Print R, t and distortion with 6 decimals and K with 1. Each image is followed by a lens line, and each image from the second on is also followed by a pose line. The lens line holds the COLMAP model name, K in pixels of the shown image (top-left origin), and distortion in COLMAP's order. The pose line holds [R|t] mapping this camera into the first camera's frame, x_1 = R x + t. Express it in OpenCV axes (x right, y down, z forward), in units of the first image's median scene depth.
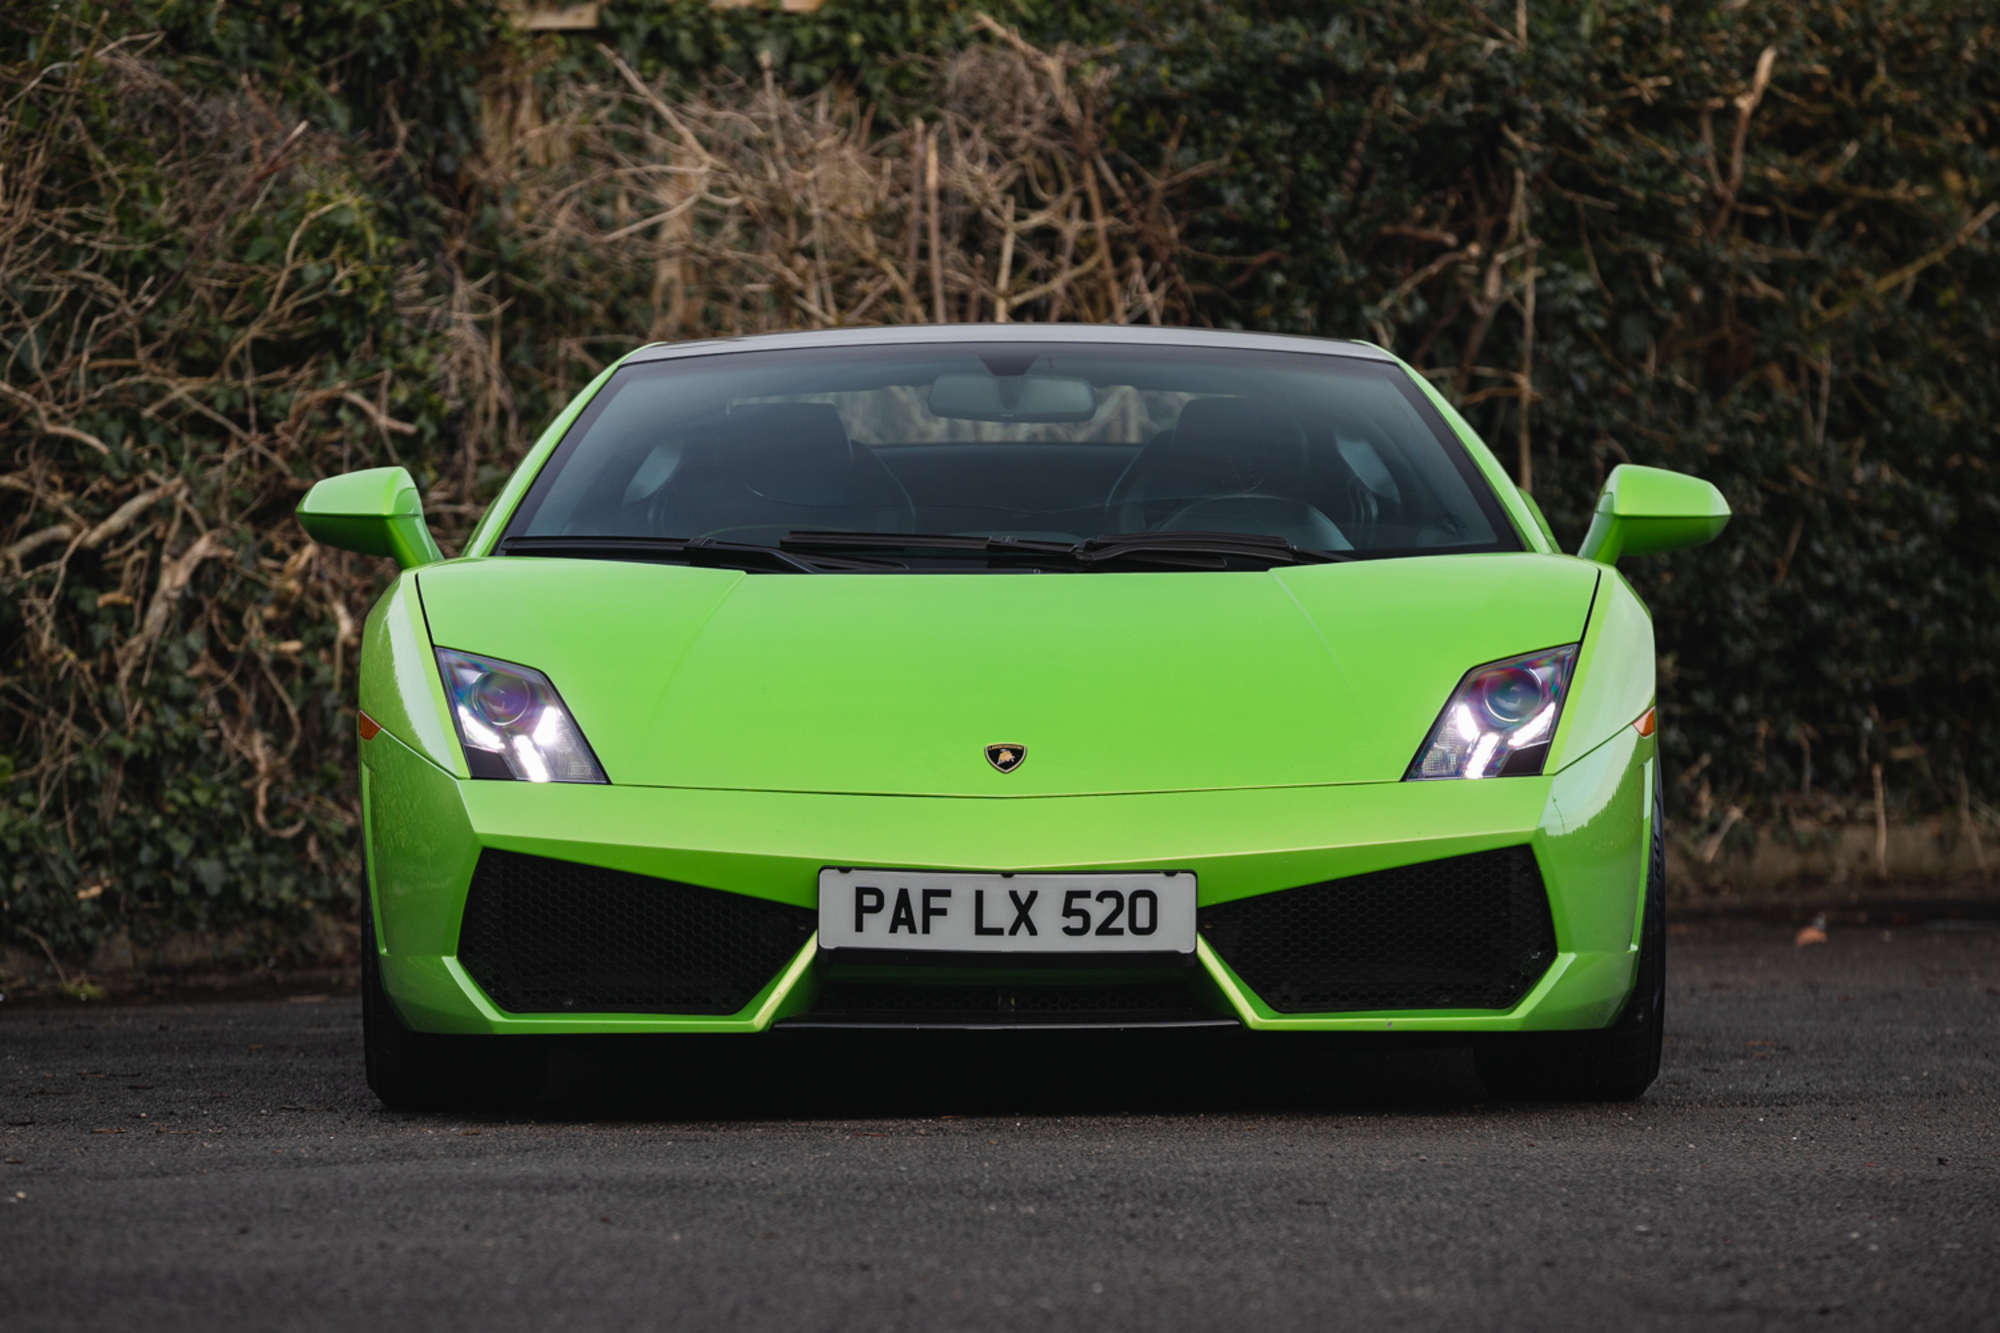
lens RADIAL K [[11388.2, 0, 1000.2], [0, 11388.2, 679.9], [0, 0, 1]] dist [1.447268, 0.000000]
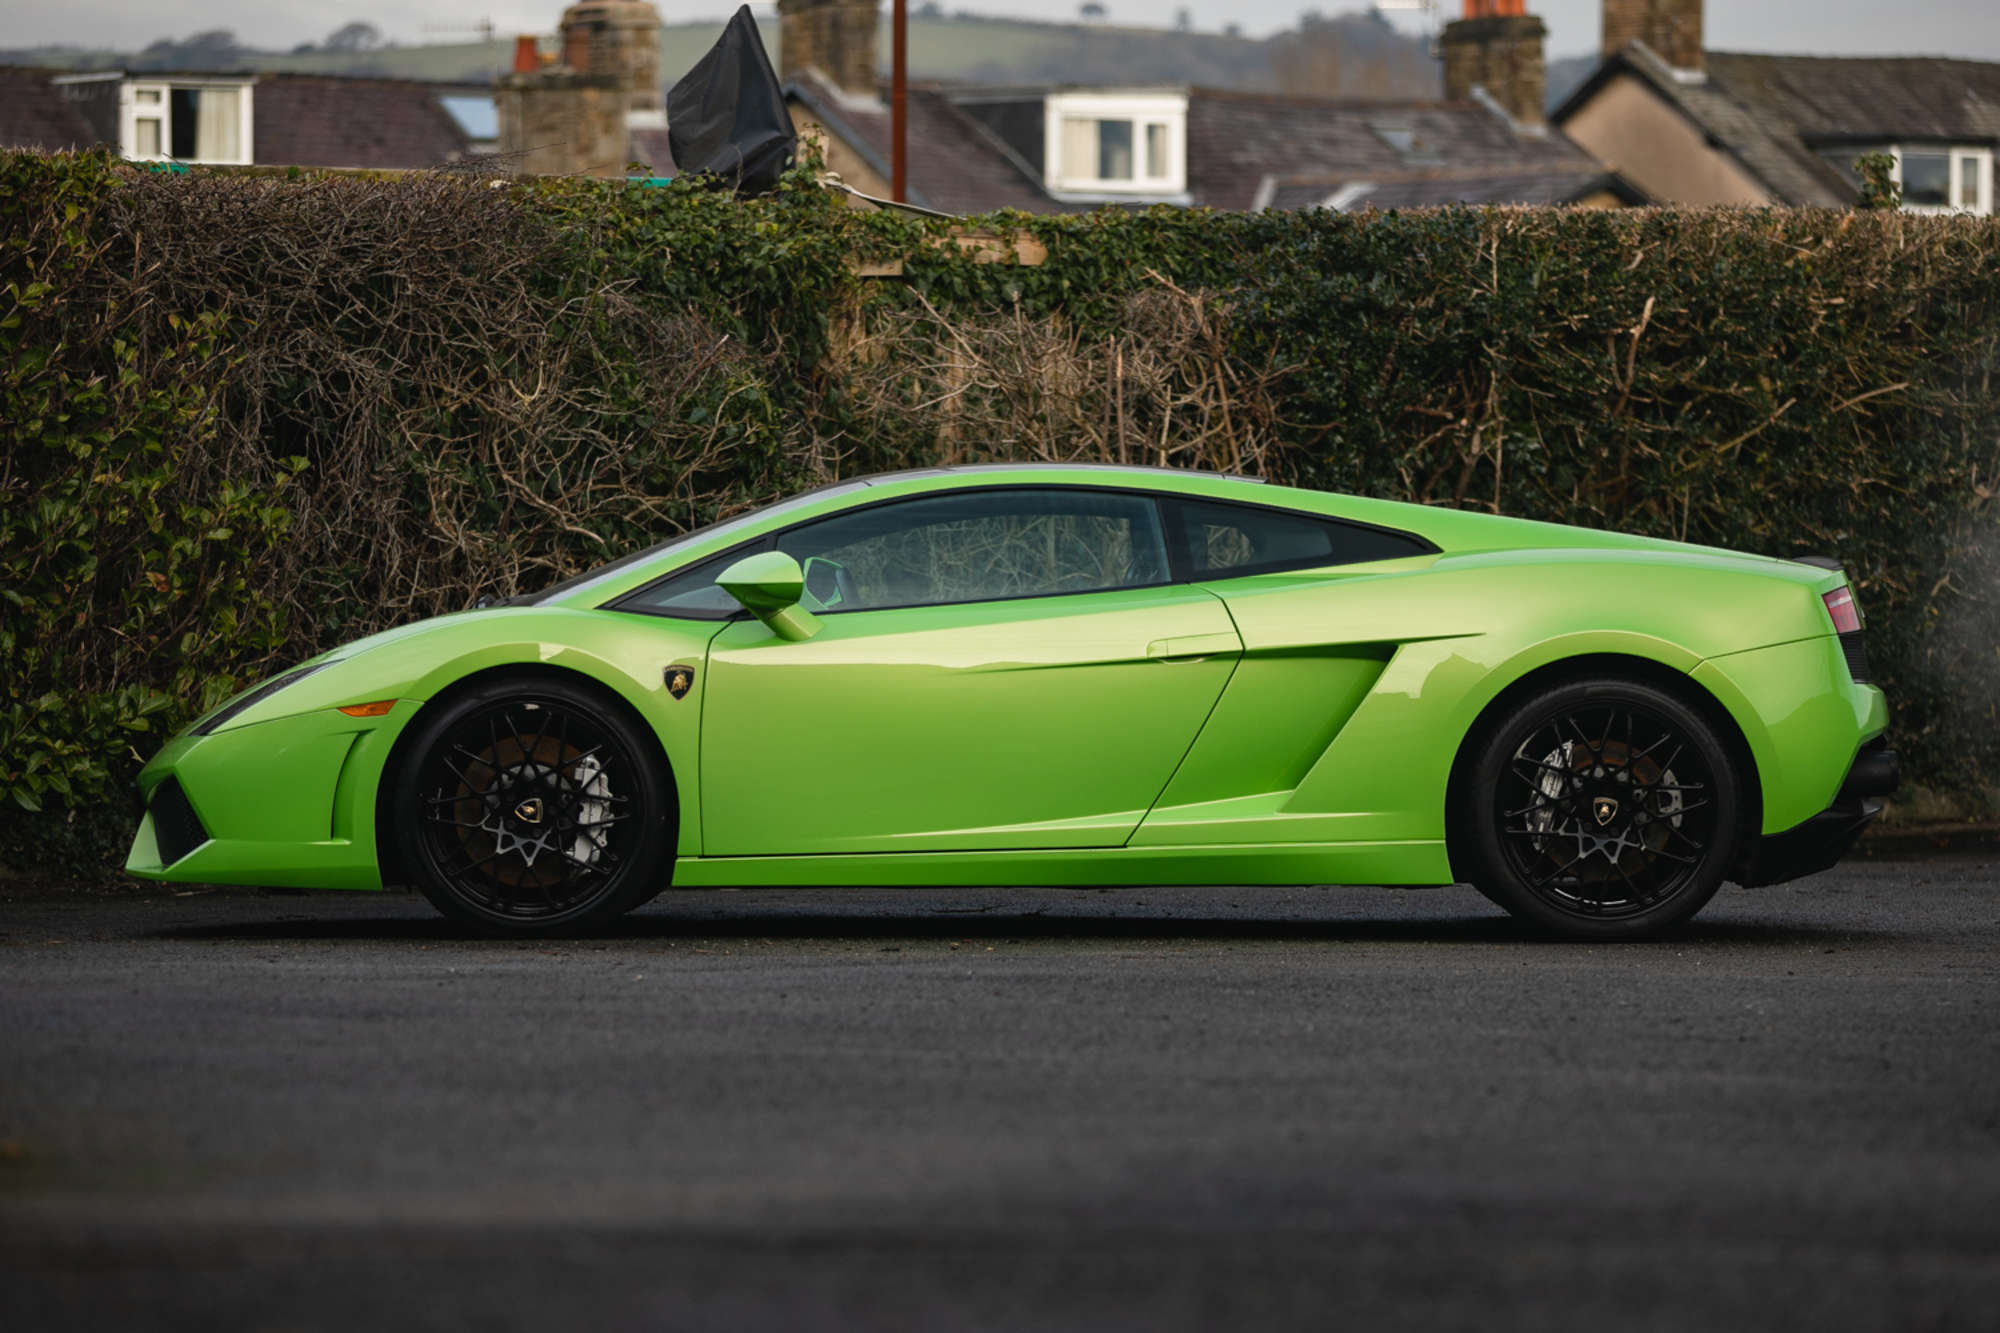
lens RADIAL K [[7832.9, 0, 1037.8], [0, 7832.9, 738.2], [0, 0, 1]] dist [0.137736, 0.000000]
pose [[0.999950, 0.009223, -0.003889, -0.012144], [-0.009215, 0.999955, 0.002061, 0.003776], [0.003908, -0.002025, 0.999990, -0.067730]]
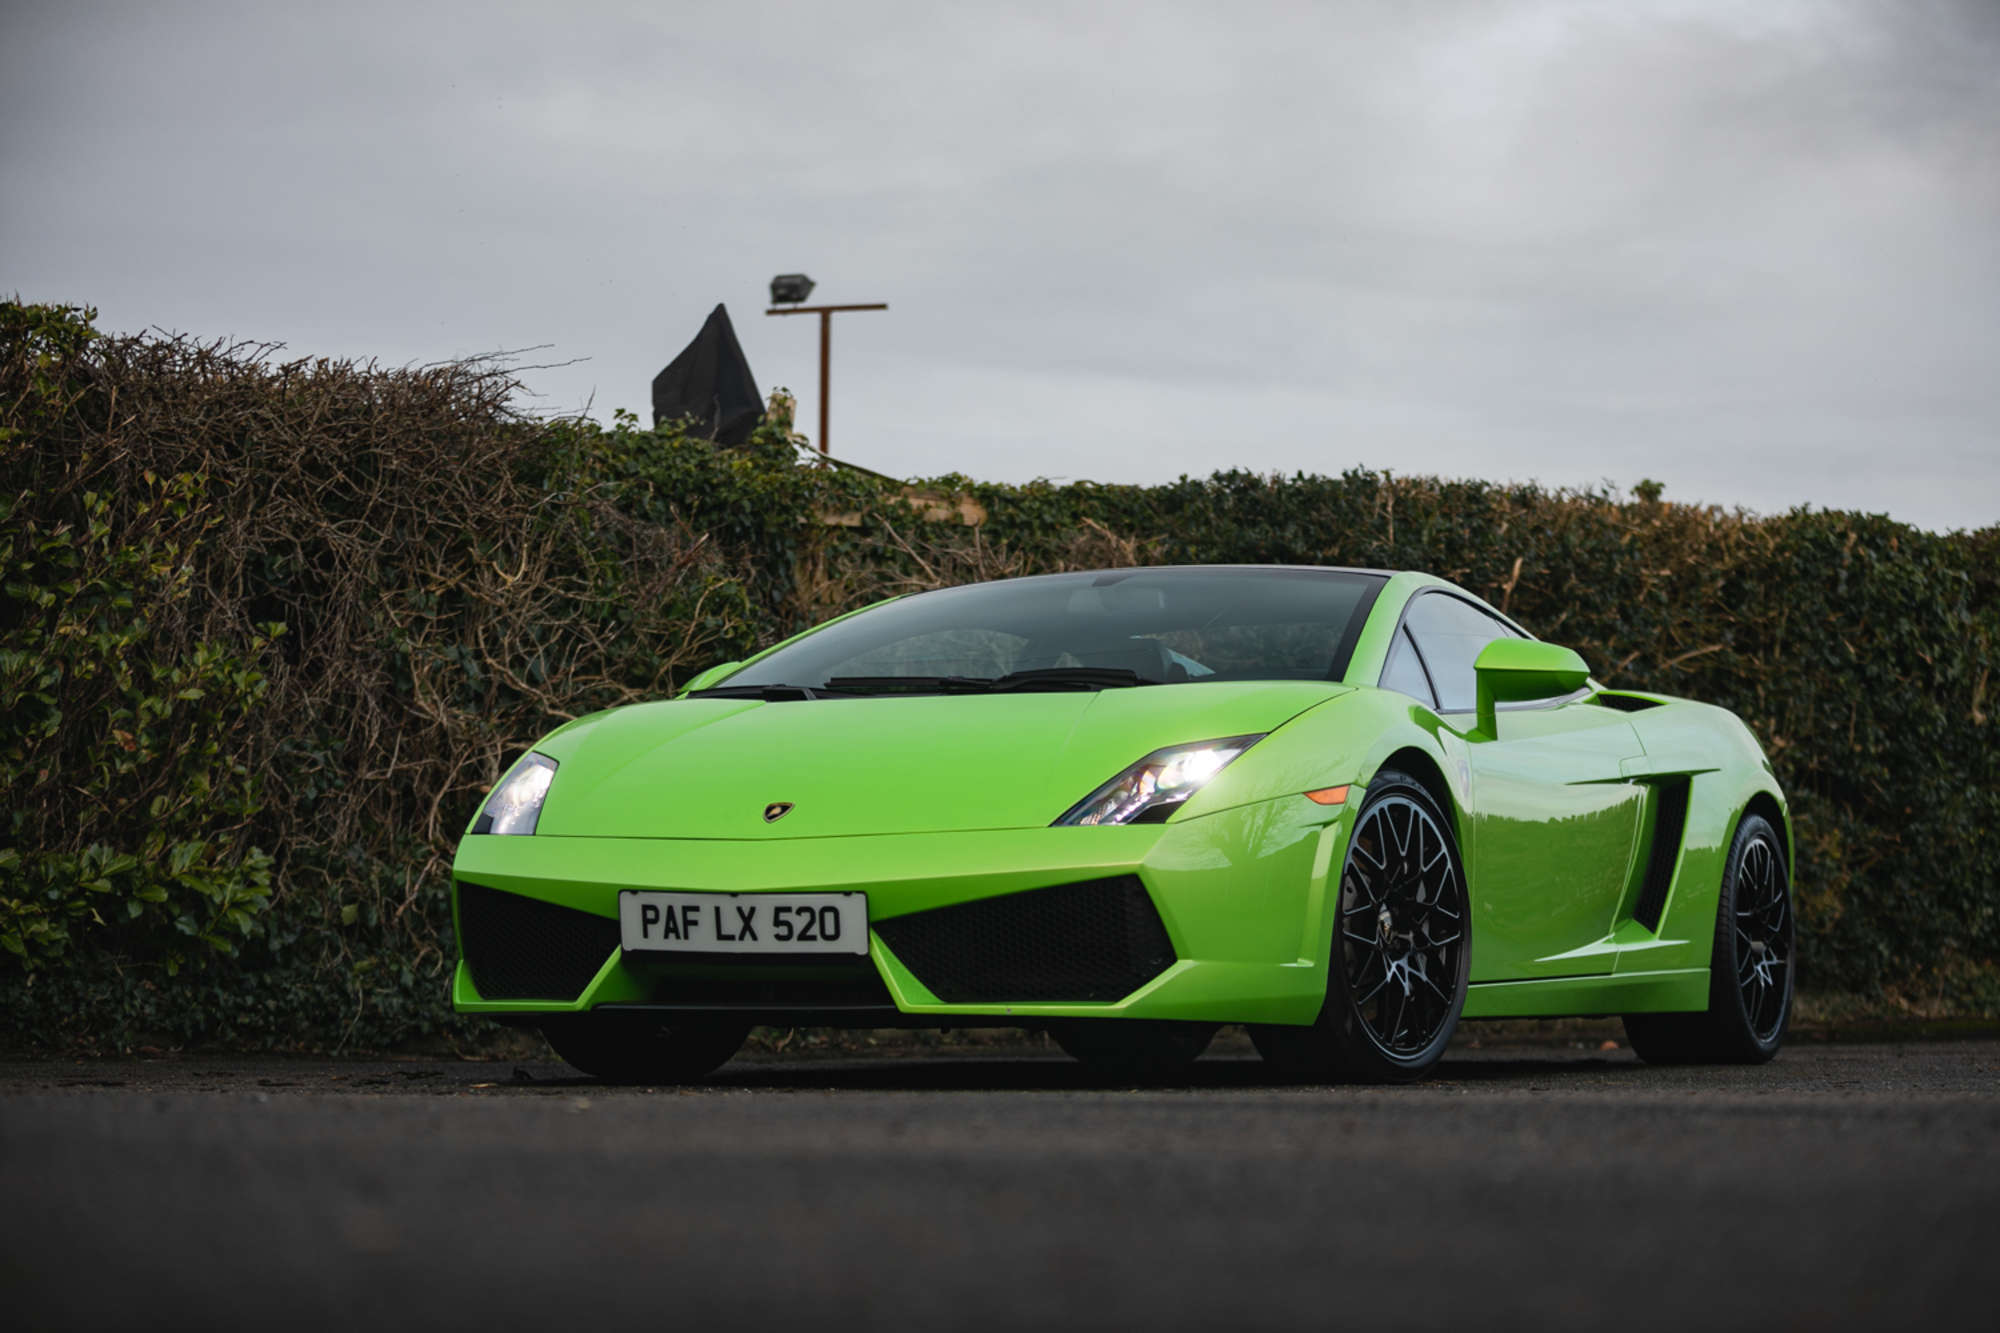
lens RADIAL K [[4255.3, 0, 1042.3], [0, 4255.3, 807.3], [0, 0, 1]] dist [-0.302001, 0.000000]
pose [[0.999099, 0.012224, 0.040638, -0.033765], [-0.009999, 0.998463, -0.054513, 0.020523], [-0.041241, 0.054057, 0.997686, 0.364406]]
